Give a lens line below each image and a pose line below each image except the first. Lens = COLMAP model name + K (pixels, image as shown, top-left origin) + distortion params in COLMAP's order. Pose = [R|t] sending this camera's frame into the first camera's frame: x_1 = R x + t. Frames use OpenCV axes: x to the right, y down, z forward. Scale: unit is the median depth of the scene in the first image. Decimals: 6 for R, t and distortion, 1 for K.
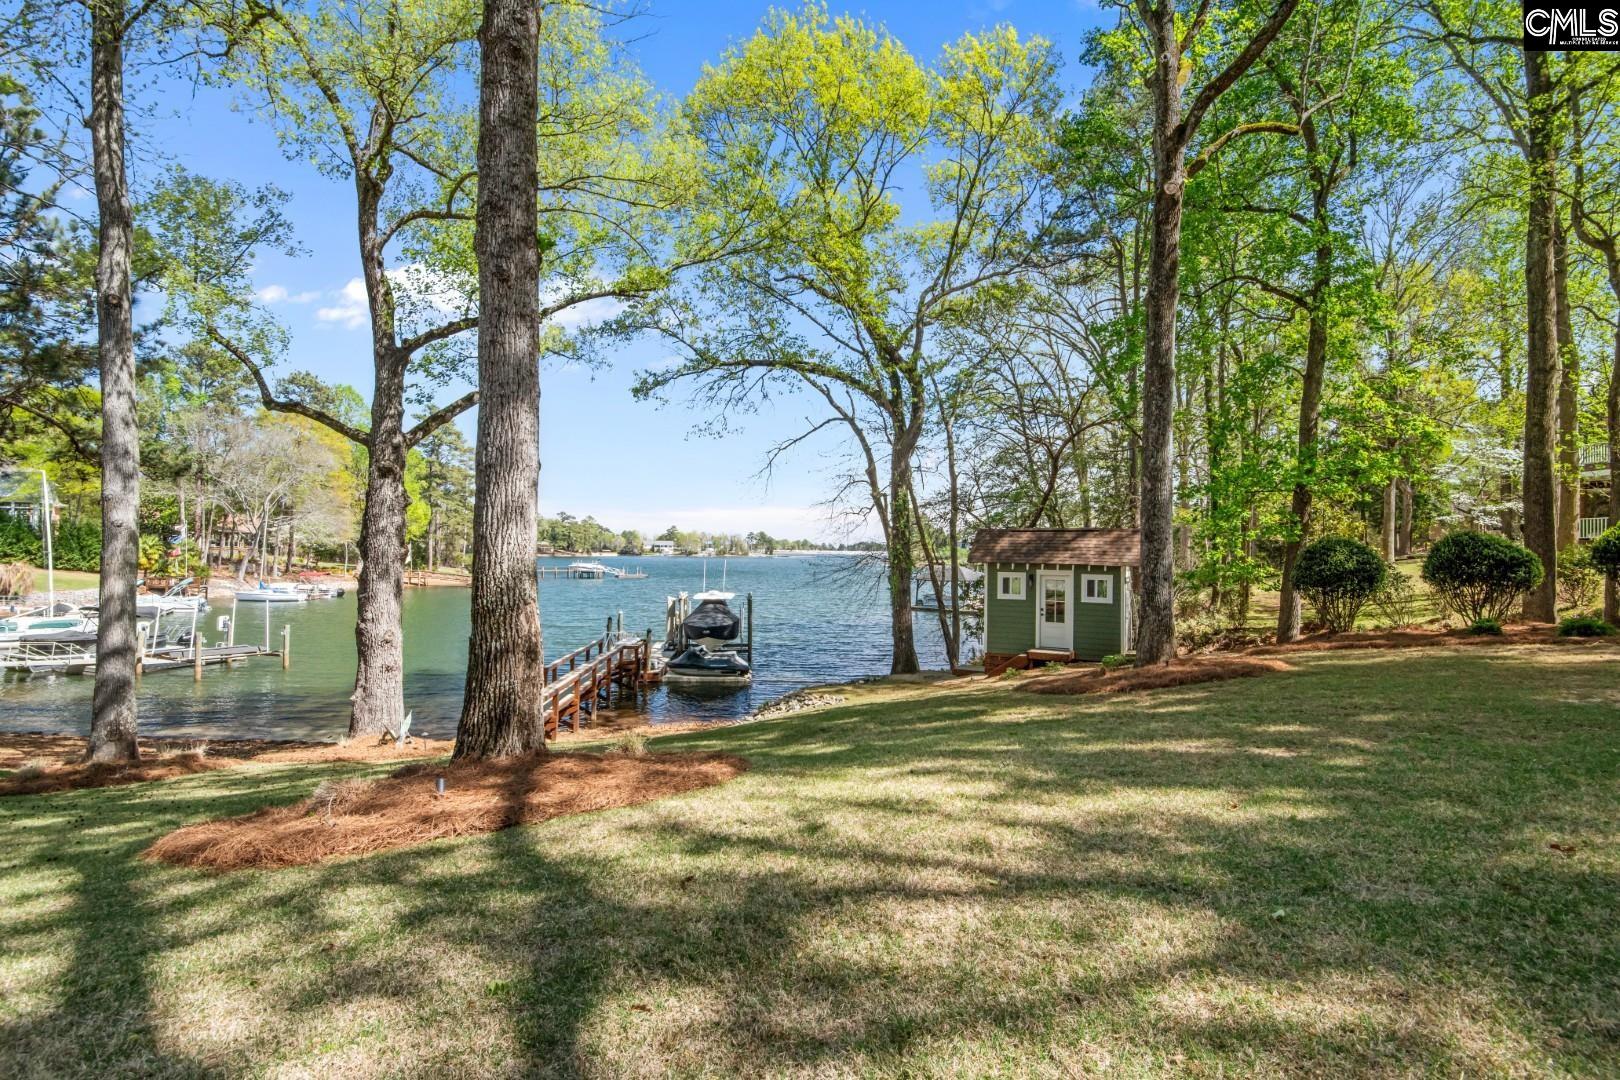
lens RADIAL K [[768.1, 0, 810.0], [0, 768.1, 540.0], [0, 0, 1]] dist [0.014532, -0.000030]
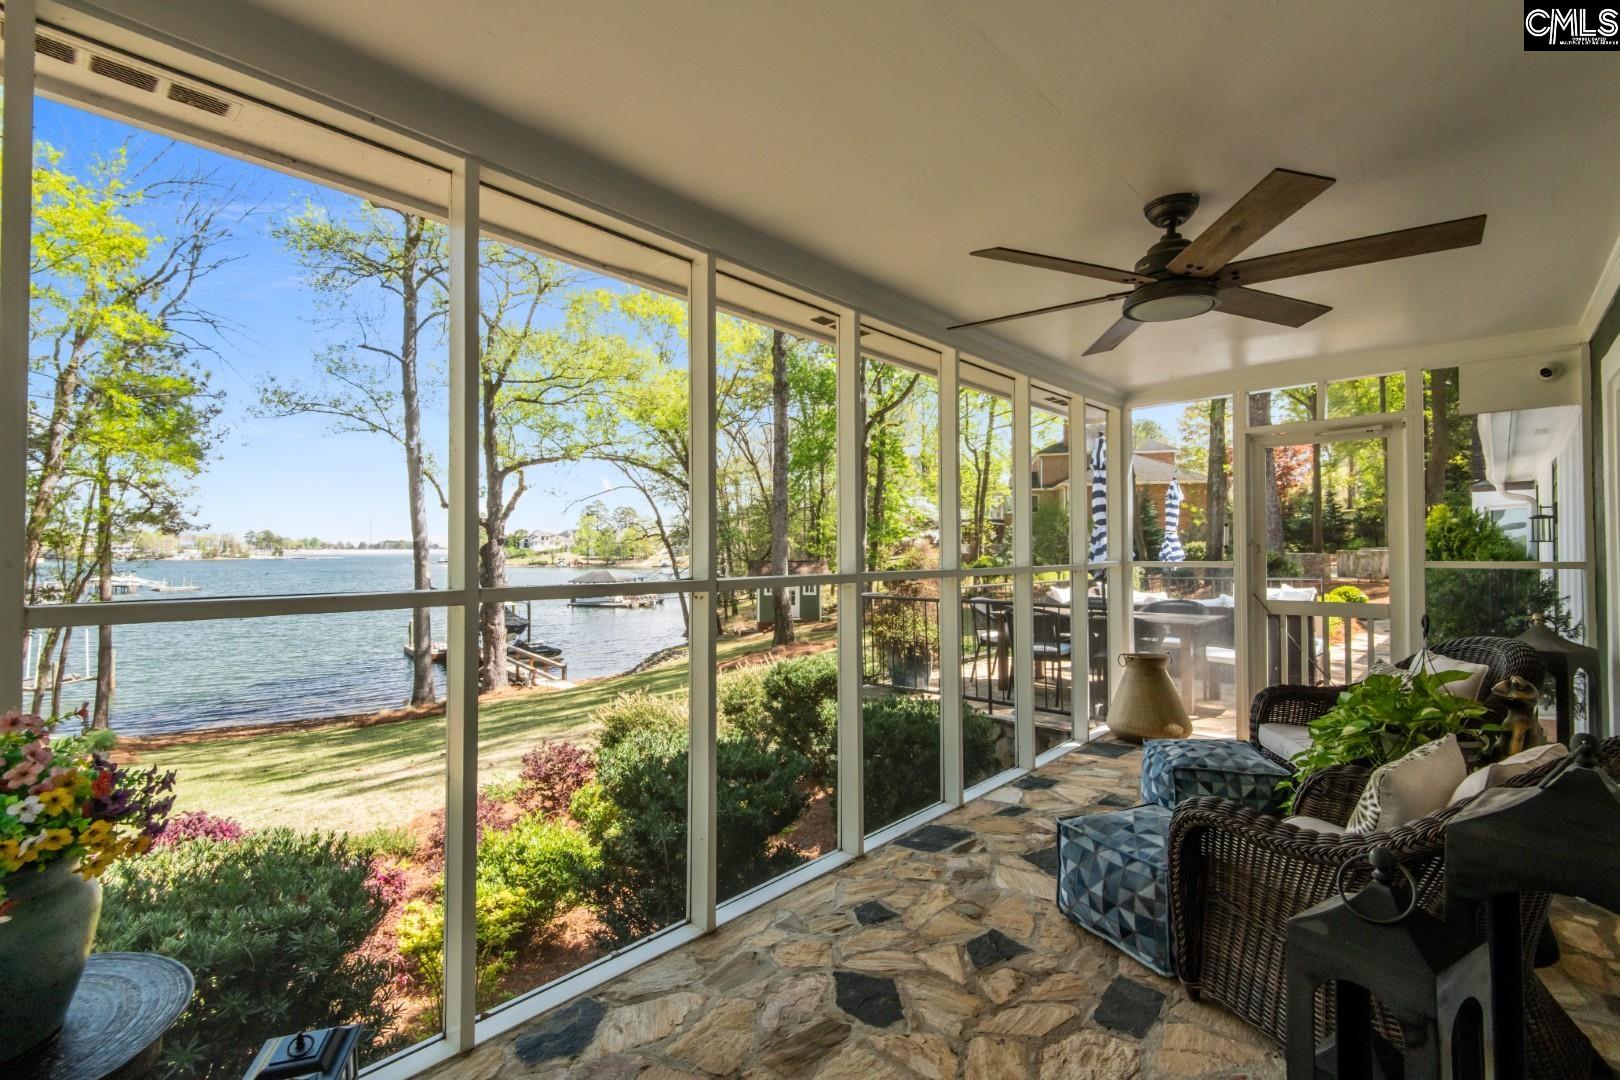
lens RADIAL K [[748.4, 0, 810.0], [0, 748.4, 540.0], [0, 0, 1]] dist [-0.000305, -0.000096]
pose [[0.818532, -0.007698, 0.574409, -0.504133], [0.003071, 0.999955, 0.009024, -0.055819], [-0.574452, -0.005623, 0.818519, -0.439672]]
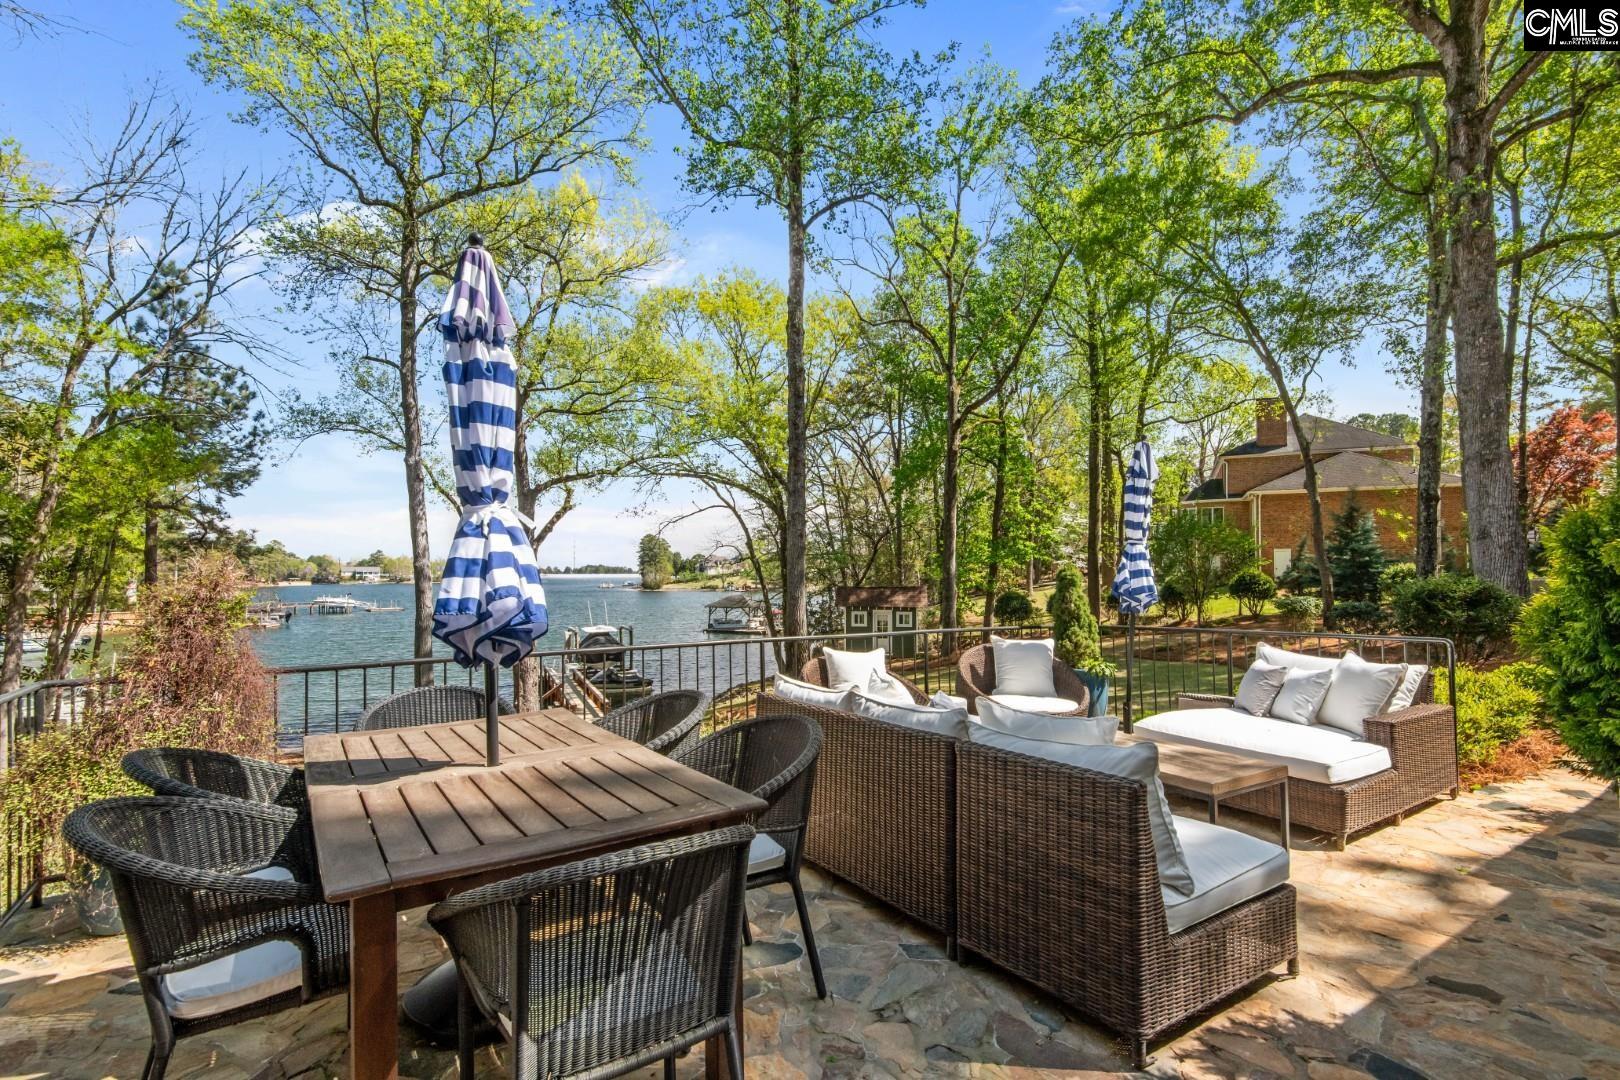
lens RADIAL K [[767.5, 0, 814.0], [0, 767.5, 575.5], [0, 0, 1]] dist [0.001412, 0.000121]
pose [[0.932012, -0.016058, 0.362072, -0.304239], [0.008448, 0.999709, 0.022589, -0.052381], [-0.362330, -0.017994, 0.931876, -0.395582]]
